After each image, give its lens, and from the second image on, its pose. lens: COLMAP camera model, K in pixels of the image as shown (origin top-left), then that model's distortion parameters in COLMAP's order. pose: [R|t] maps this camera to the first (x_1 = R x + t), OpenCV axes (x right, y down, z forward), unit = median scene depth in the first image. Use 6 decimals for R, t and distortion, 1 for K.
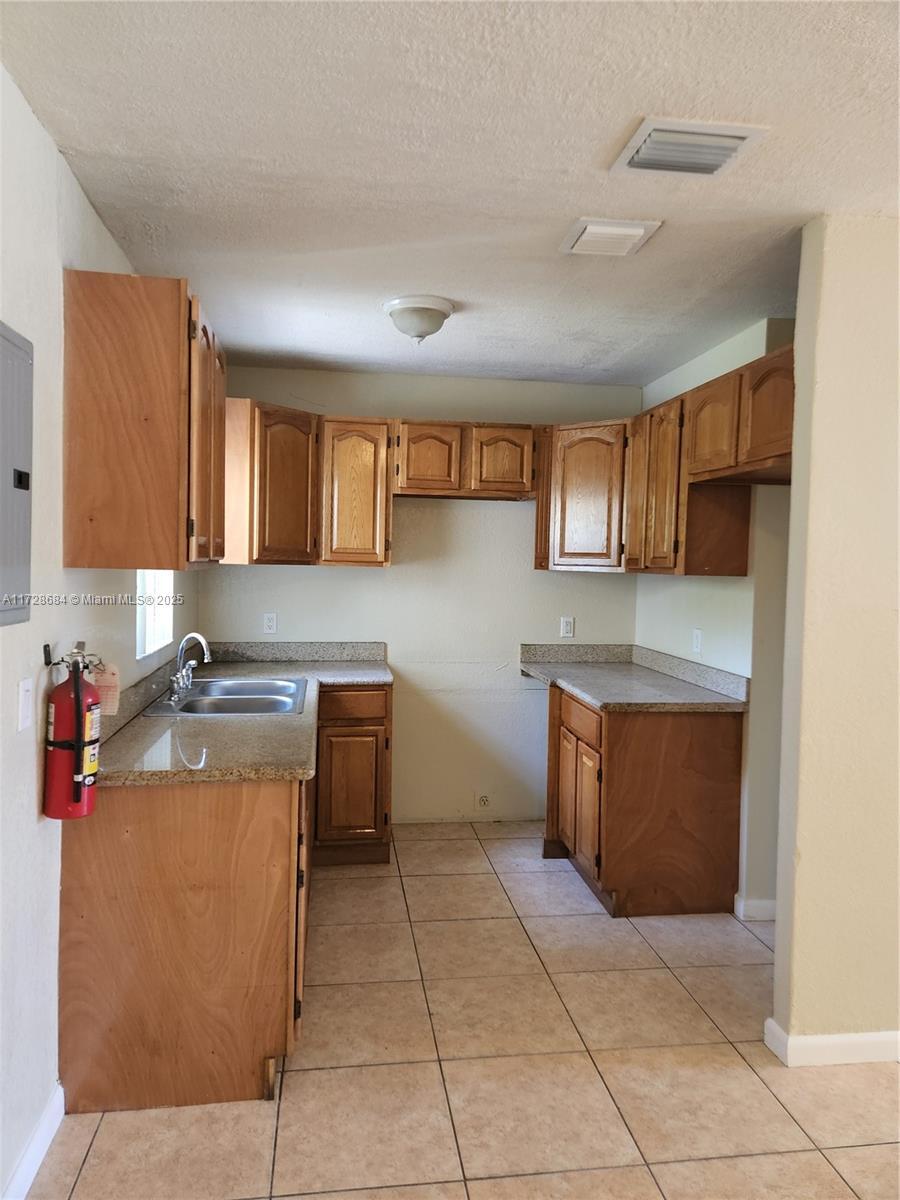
lens RADIAL K [[810.2, 0, 447.3], [0, 810.2, 595.0], [0, 0, 1]] dist [0.009476, 0.002026]
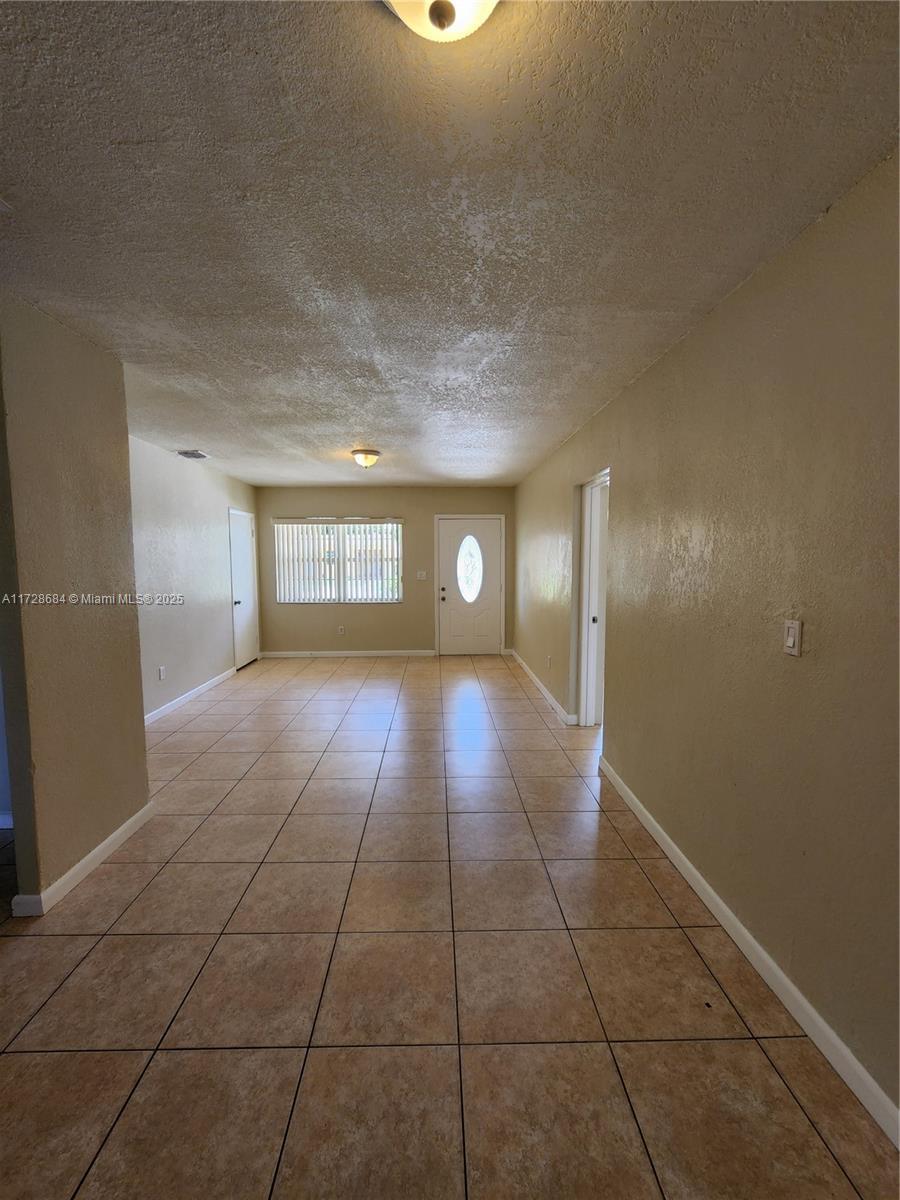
lens RADIAL K [[490.5, 0, 445.2], [0, 490.5, 602.4], [0, 0, 1]] dist [-0.008283, -0.000191]
pose [[0.110352, -0.113761, 0.987361, -0.271174], [0.043528, 0.993028, 0.109549, -0.014286], [-0.992939, 0.030889, 0.114534, 0.208003]]
